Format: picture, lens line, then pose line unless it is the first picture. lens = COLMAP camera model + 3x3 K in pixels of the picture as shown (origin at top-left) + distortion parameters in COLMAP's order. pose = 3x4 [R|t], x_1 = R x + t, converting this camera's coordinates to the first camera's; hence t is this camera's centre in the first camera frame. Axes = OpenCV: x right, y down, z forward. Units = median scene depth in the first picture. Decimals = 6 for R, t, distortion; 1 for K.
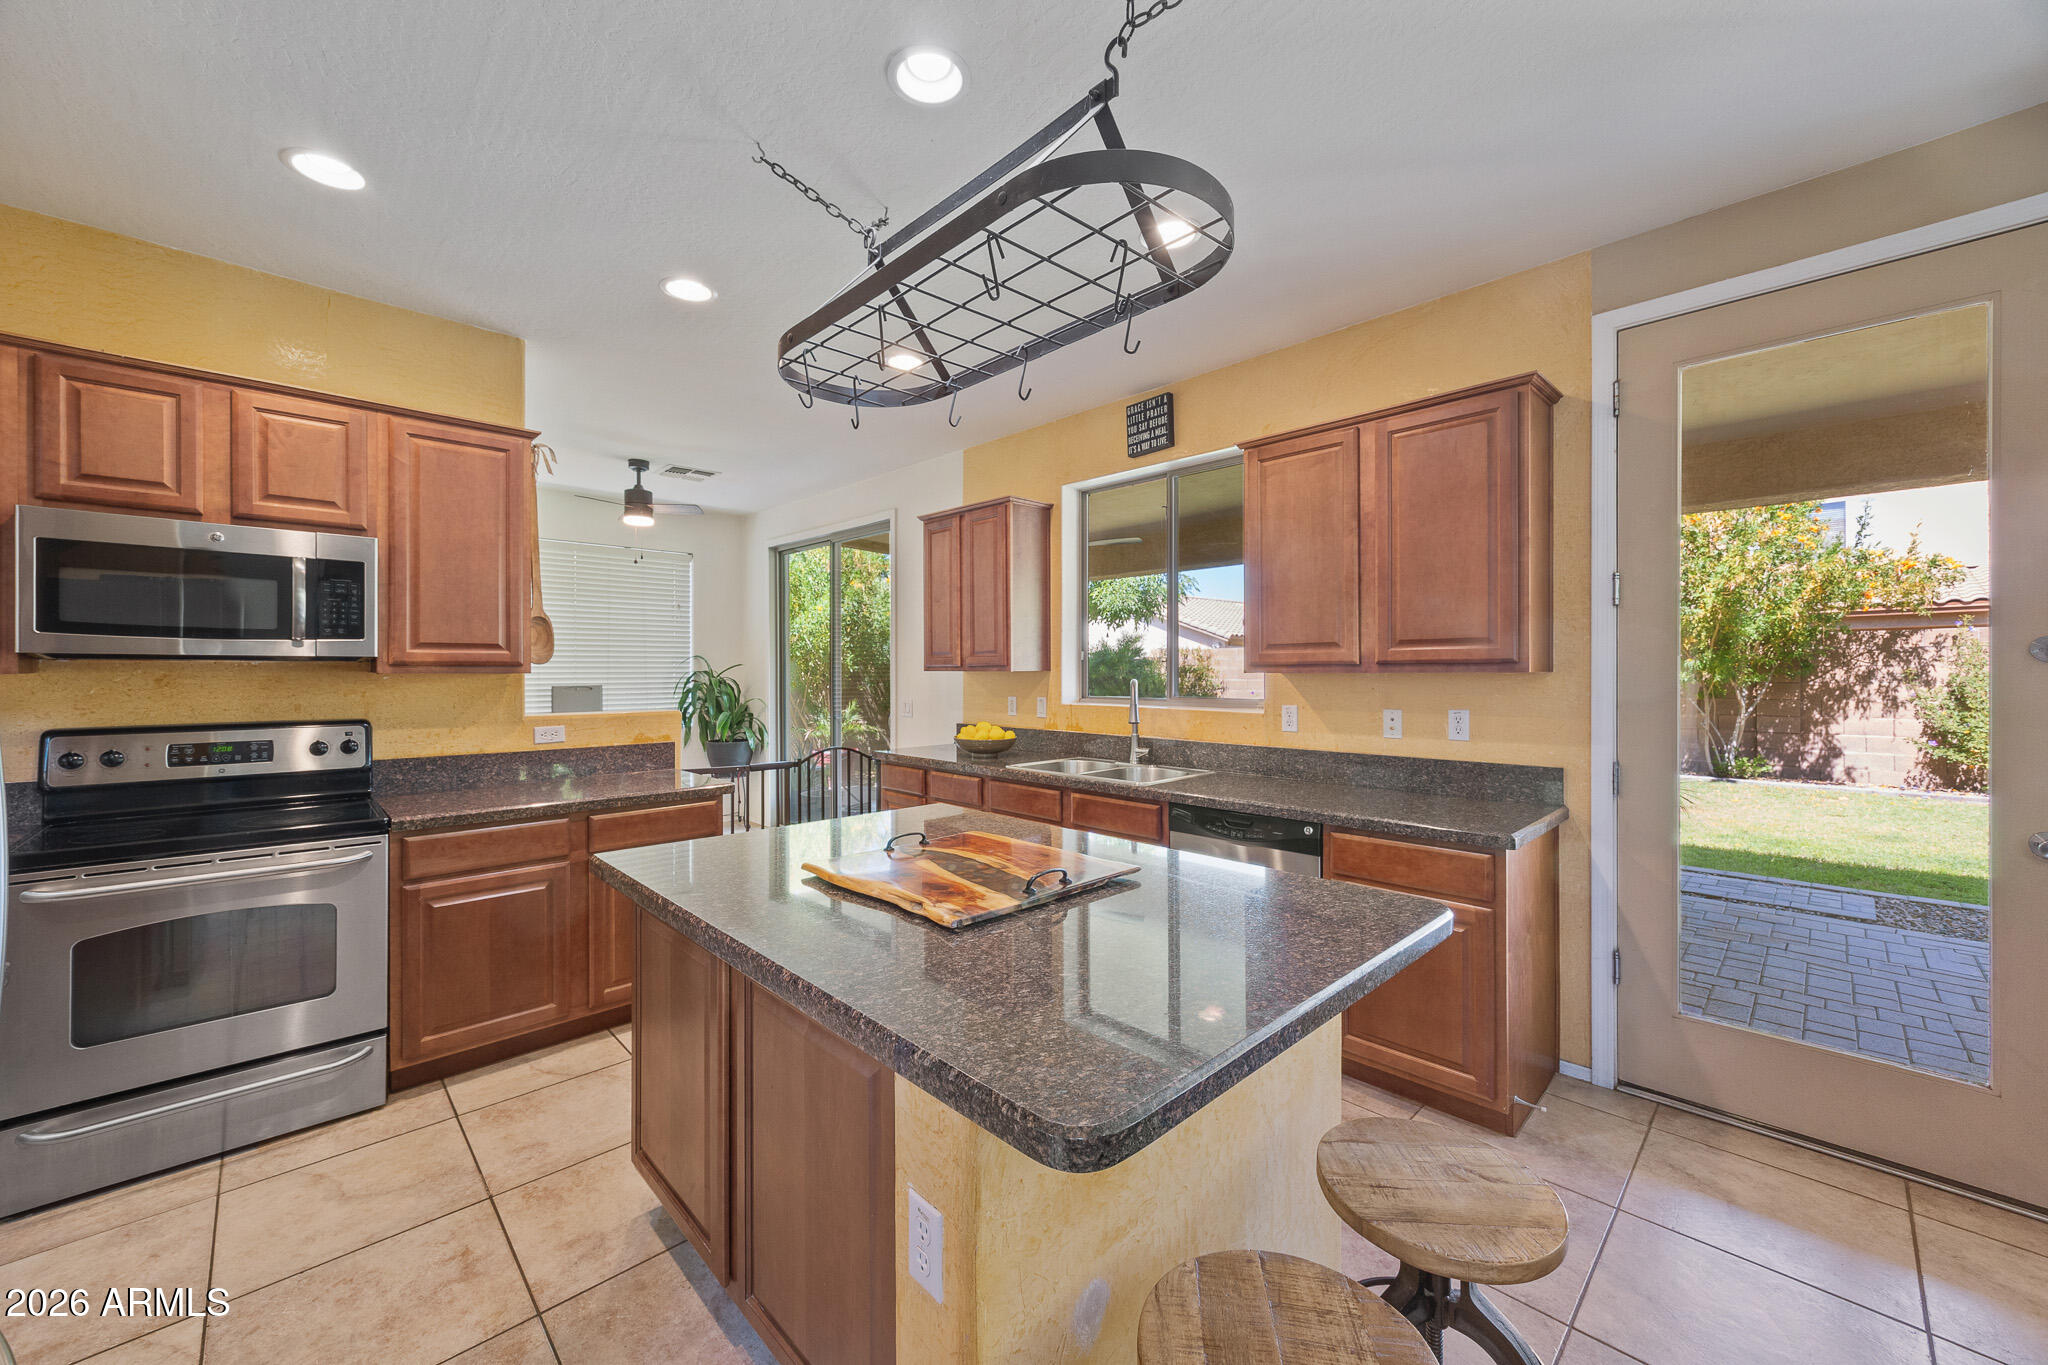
lens RADIAL K [[781.6, 0, 1017.7], [0, 781.6, 672.3], [0, 0, 1]] dist [-0.001260, 0.000333]
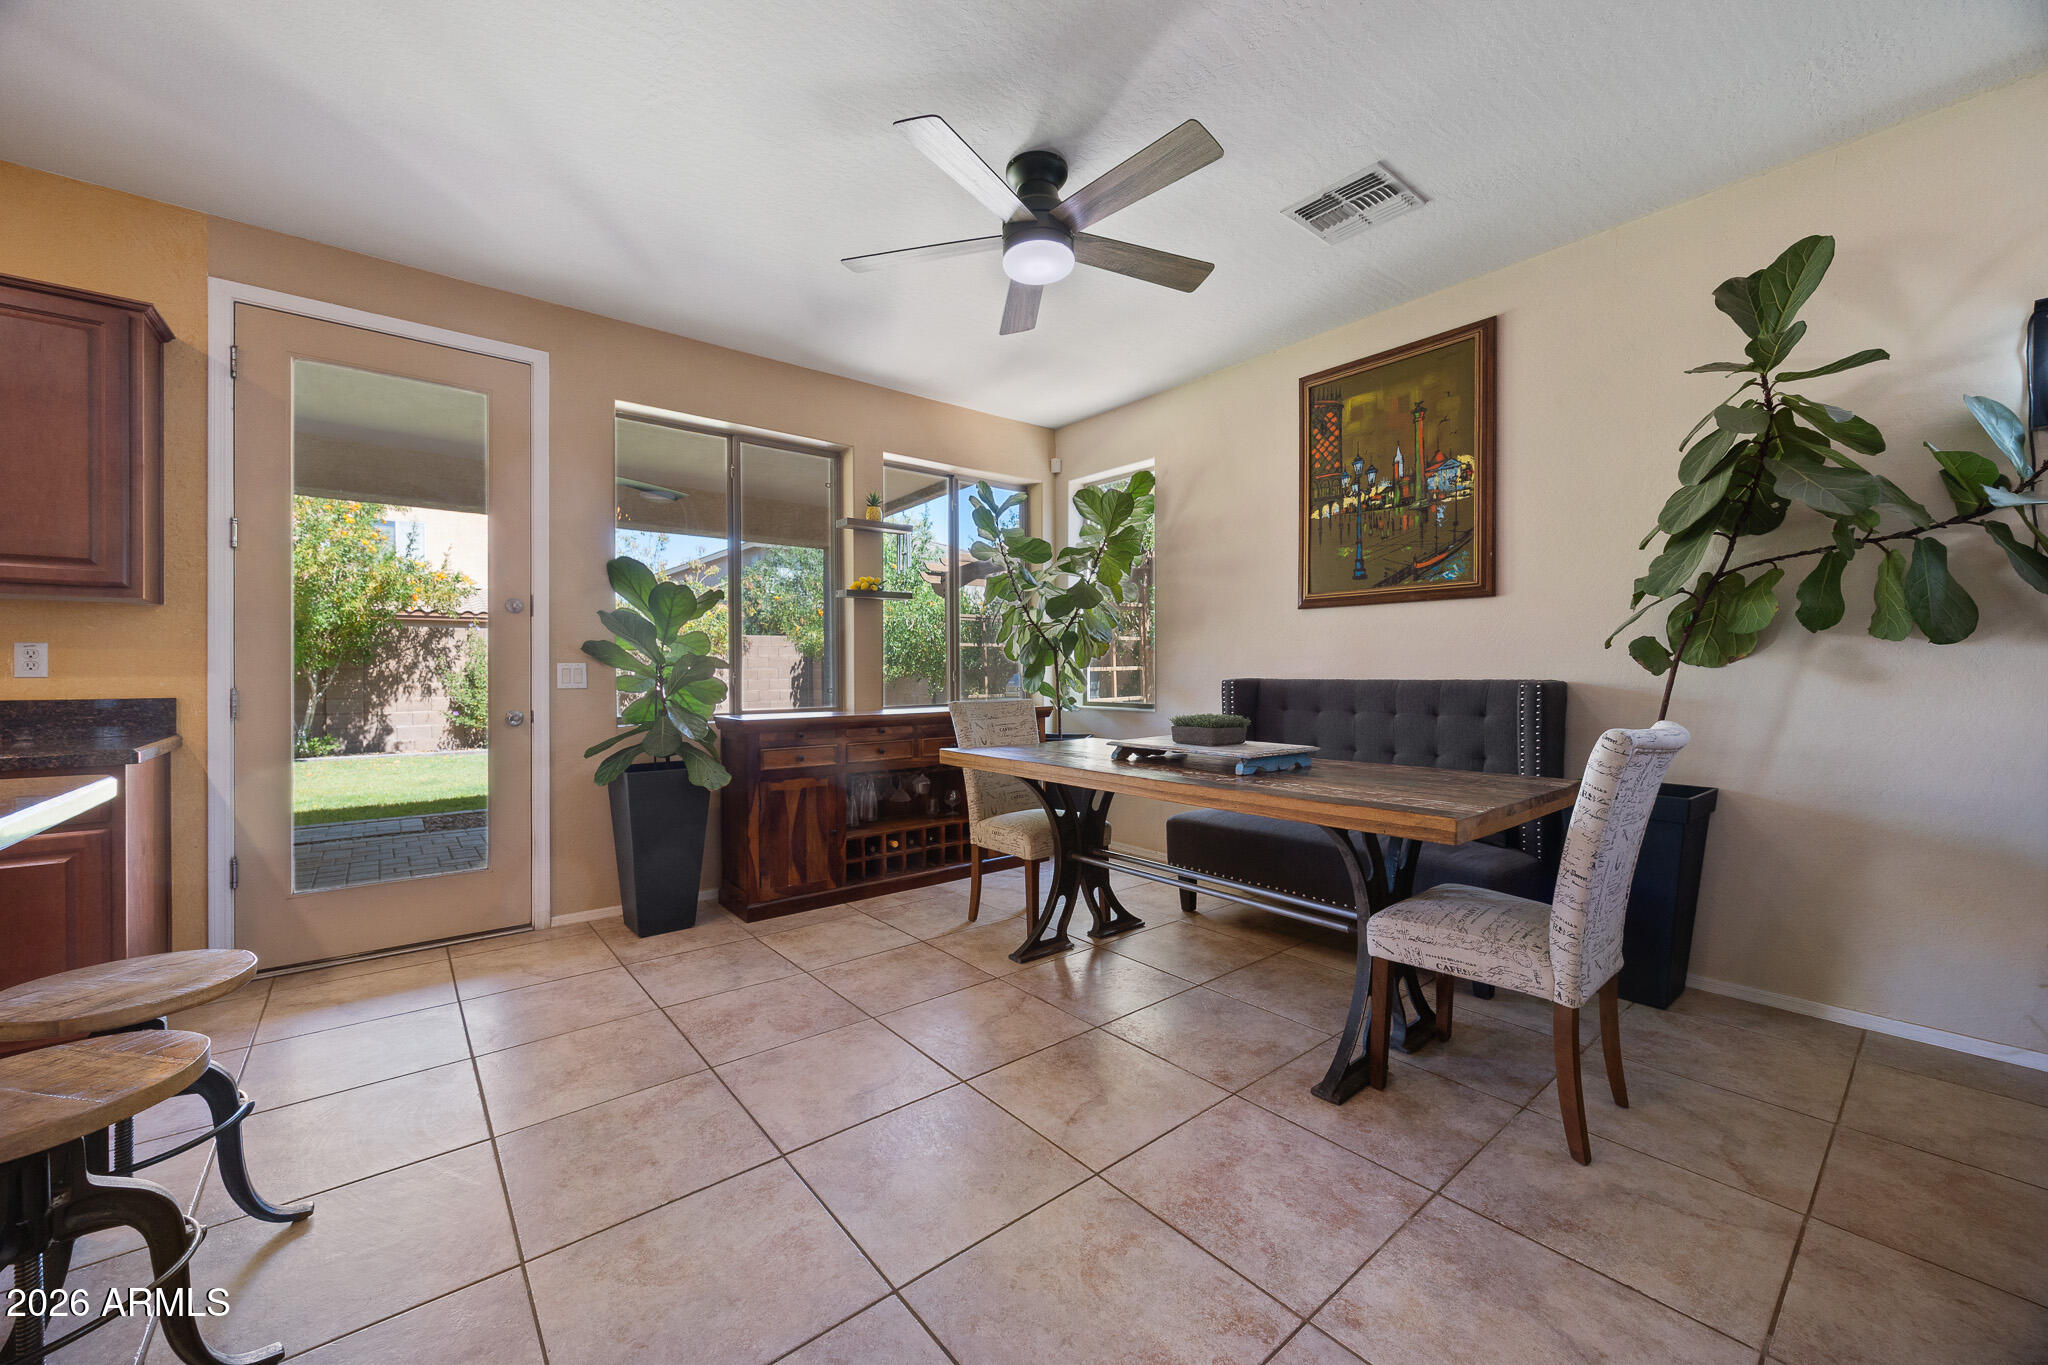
lens RADIAL K [[781.6, 0, 1017.7], [0, 781.6, 672.3], [0, 0, 1]] dist [-0.001260, 0.000333]
pose [[0.080502, 0.006004, 0.996736, -0.203020], [0.001556, 0.999980, -0.006150, 0.081101], [-0.996753, 0.002046, 0.080491, -0.161369]]
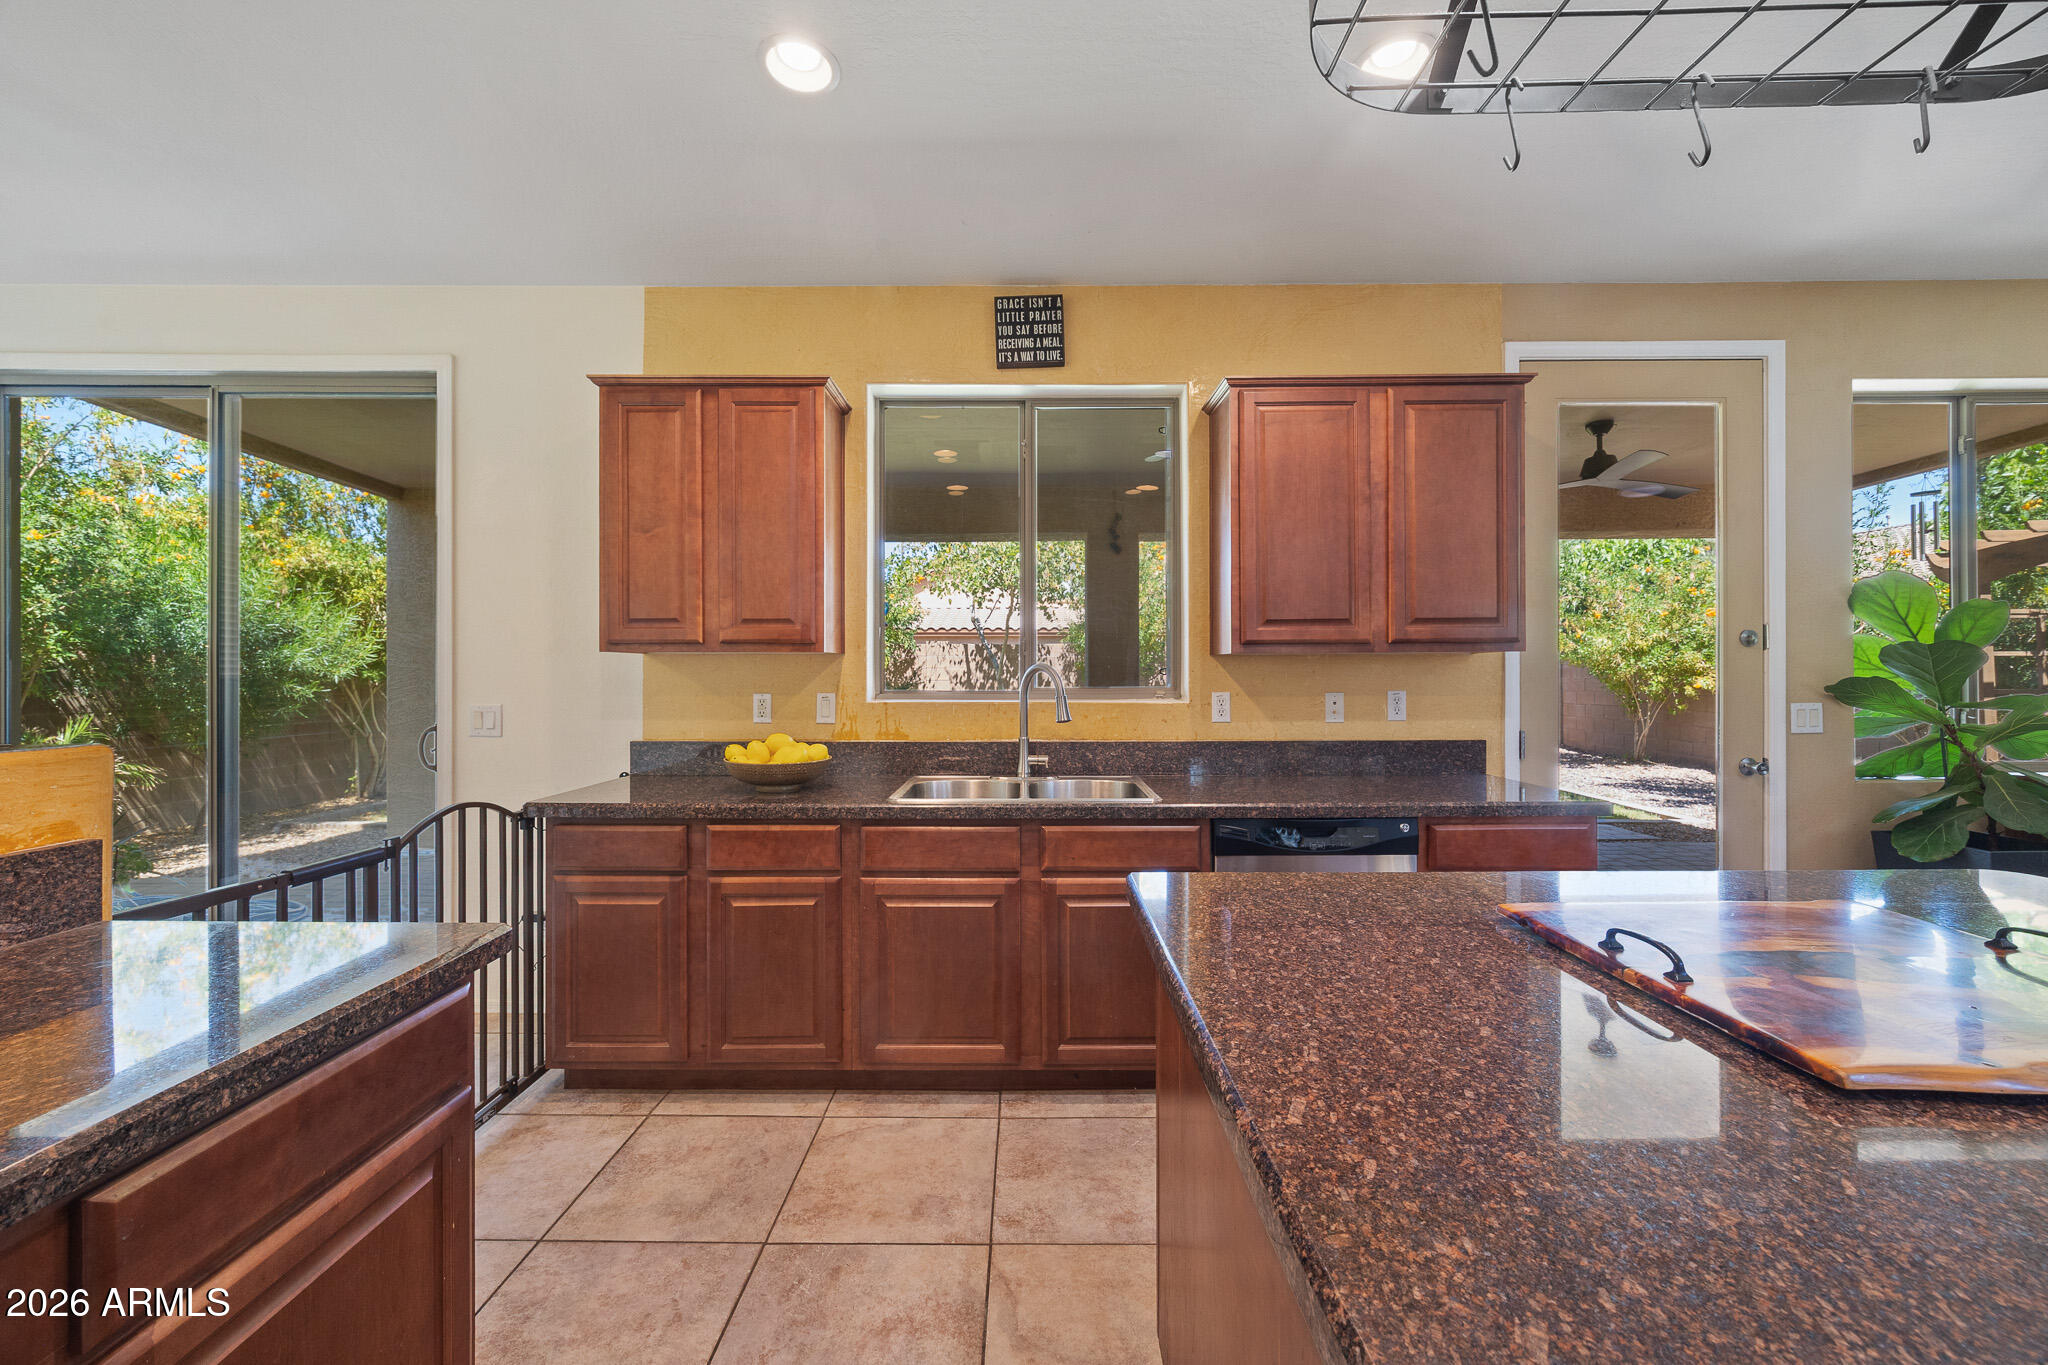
lens RADIAL K [[785.9, 0, 1020.0], [0, 785.9, 674.9], [0, 0, 1]] dist [-0.001769, 0.000173]
pose [[0.698587, -0.000045, 0.715525, -0.475536], [0.000934, 0.999999, -0.000848, 0.025101], [-0.715524, 0.001261, 0.698587, 0.580352]]
